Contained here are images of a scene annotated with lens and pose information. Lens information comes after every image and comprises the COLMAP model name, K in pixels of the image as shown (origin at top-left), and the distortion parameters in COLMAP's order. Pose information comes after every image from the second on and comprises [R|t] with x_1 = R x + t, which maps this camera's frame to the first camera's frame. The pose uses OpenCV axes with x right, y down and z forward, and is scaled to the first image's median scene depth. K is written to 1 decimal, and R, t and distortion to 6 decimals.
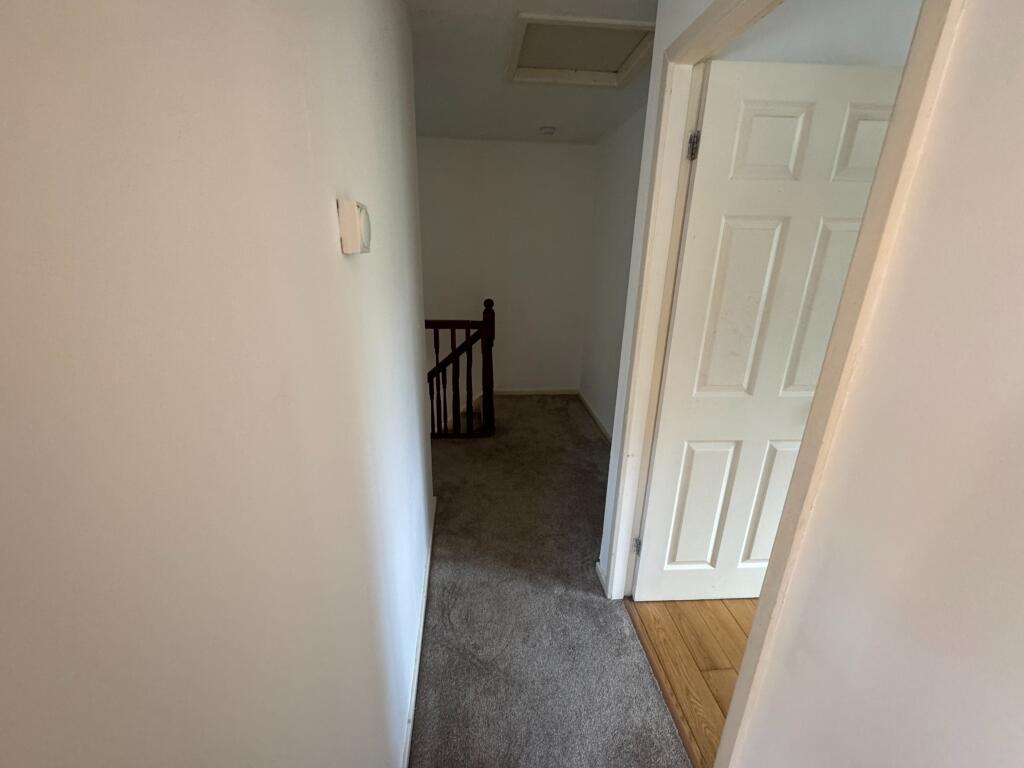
lens RADIAL K [[406.3, 0, 510.3], [0, 406.3, 385.6], [0, 0, 1]] dist [-0.000161, -0.000086]
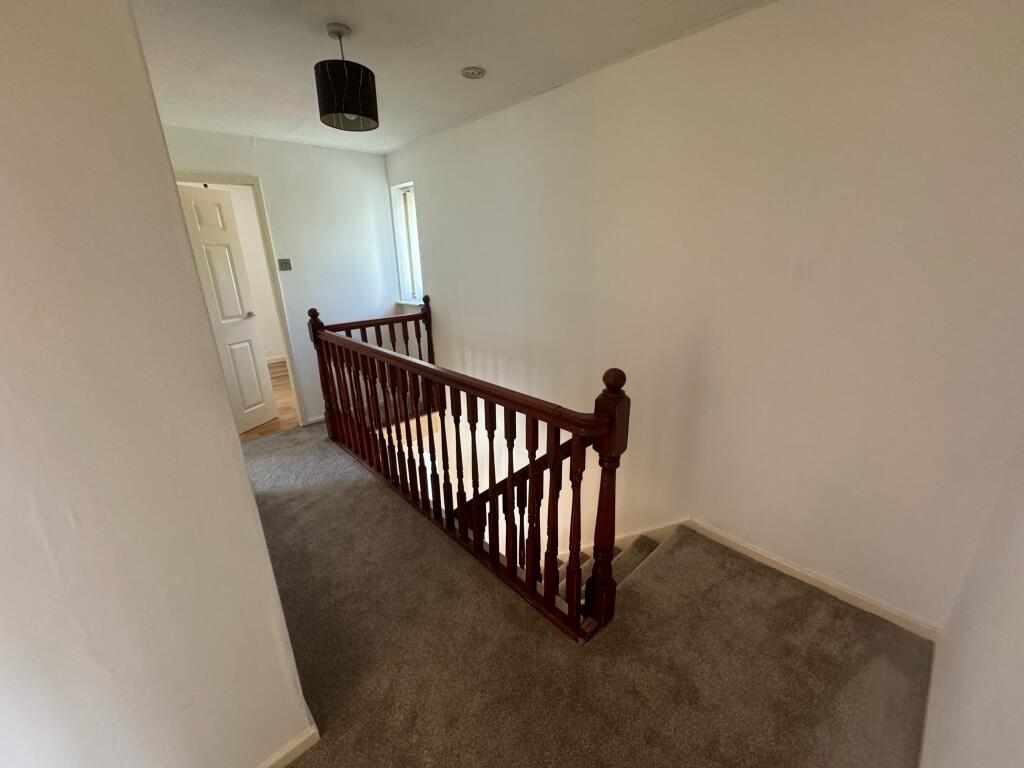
lens RADIAL K [[406.3, 0, 510.3], [0, 406.3, 385.6], [0, 0, 1]] dist [-0.000161, -0.000086]
pose [[0.612323, 0.218605, -0.759785, 0.208077], [-0.214841, 0.970859, 0.106192, -0.208088], [0.760858, 0.098209, 0.641444, 0.600304]]
